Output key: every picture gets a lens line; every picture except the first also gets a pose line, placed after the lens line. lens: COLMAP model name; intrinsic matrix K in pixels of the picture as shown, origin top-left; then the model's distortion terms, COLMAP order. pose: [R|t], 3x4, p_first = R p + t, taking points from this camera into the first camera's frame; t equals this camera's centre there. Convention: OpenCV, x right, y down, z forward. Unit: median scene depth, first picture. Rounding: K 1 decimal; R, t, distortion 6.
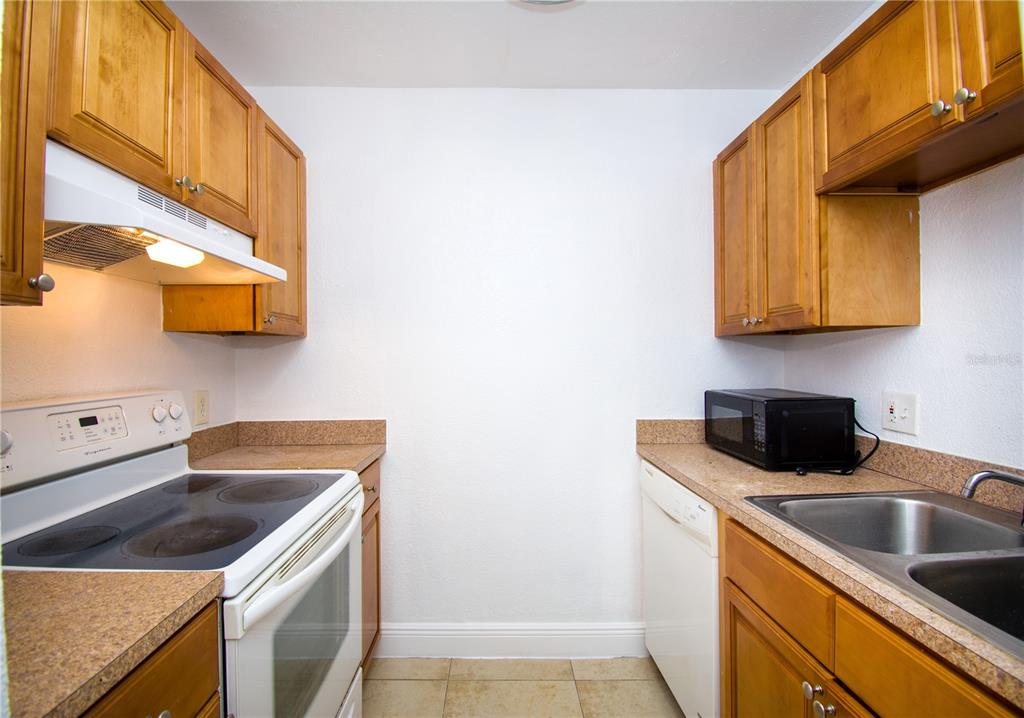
lens RADIAL K [[491.8, 0, 484.3], [0, 491.8, 359.7], [0, 0, 1]] dist [-0.000450, -0.000469]
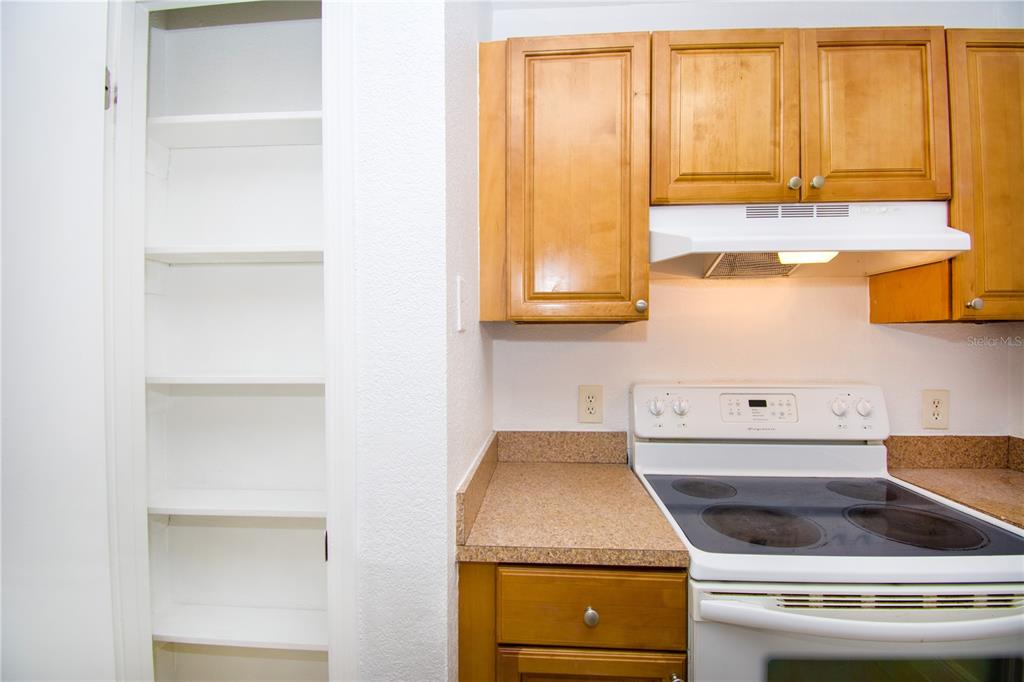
lens RADIAL K [[448.8, 0, 512.0], [0, 448.8, 341.0], [0, 0, 1]] dist [-0.000562, -0.000315]
pose [[-0.050271, 0.002446, -0.998733, 0.357160], [-0.002302, 0.999994, 0.002565, -0.033170], [0.998733, 0.002428, -0.050265, 0.460285]]
